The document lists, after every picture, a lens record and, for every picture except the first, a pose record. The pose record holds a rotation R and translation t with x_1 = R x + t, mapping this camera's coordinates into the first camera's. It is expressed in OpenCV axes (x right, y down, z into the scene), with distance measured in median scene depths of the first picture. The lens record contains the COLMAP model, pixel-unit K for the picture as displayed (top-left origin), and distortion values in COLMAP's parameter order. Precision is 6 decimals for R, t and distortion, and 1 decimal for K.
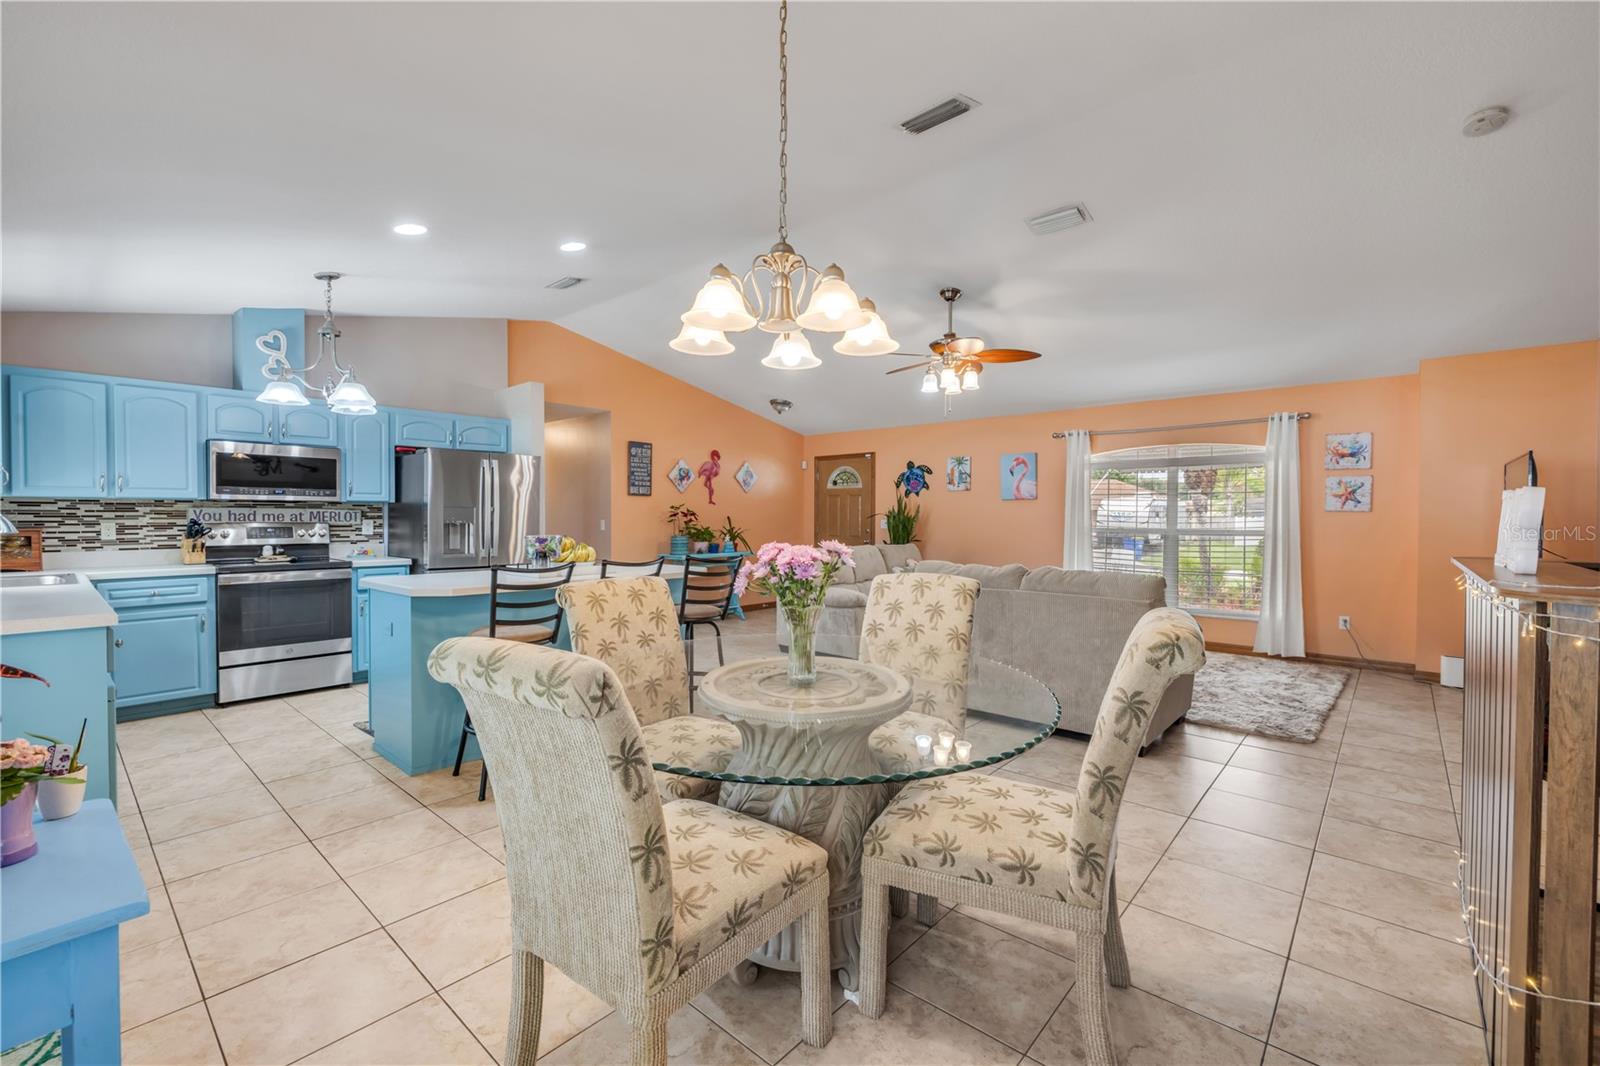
lens RADIAL K [[678.9, 0, 789.5], [0, 678.9, 521.0], [0, 0, 1]] dist [-0.007833, 0.001368]
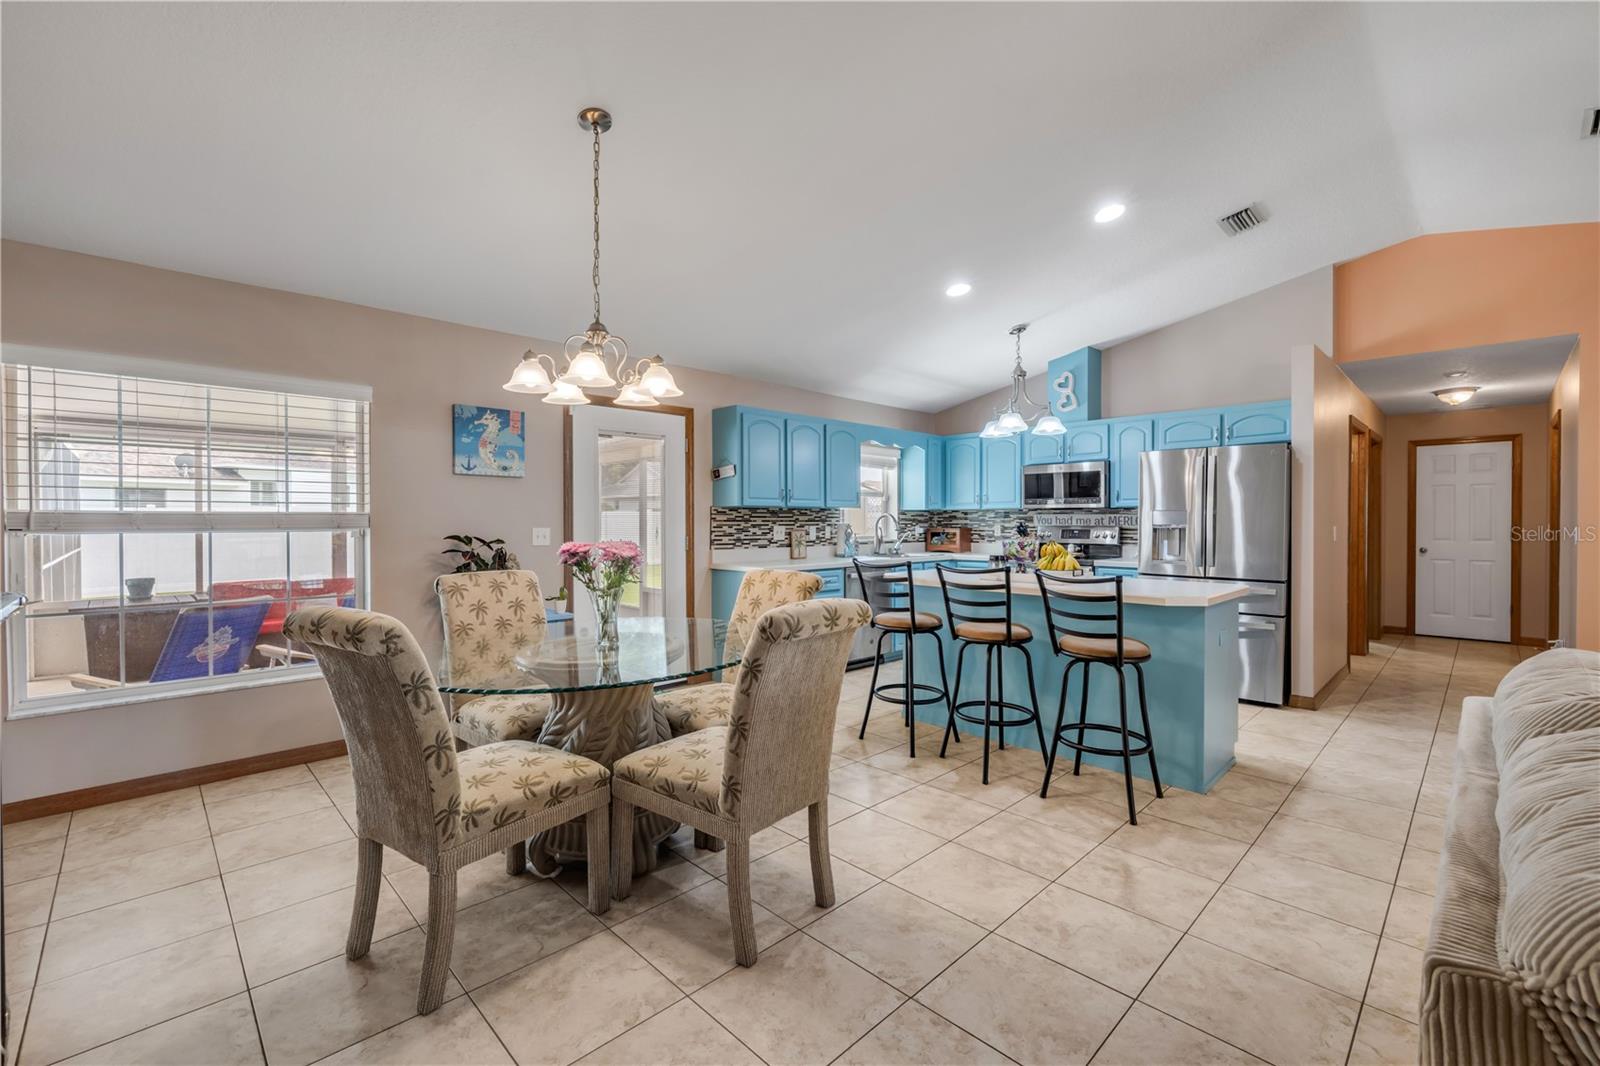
lens RADIAL K [[678.9, 0, 796.3], [0, 678.9, 526.9], [0, 0, 1]] dist [-0.007833, 0.001368]
pose [[-0.066495, 0.008562, -0.997750, 0.457710], [-0.003816, 0.999954, 0.008835, -0.004087], [0.997779, 0.004395, -0.066459, 0.514903]]
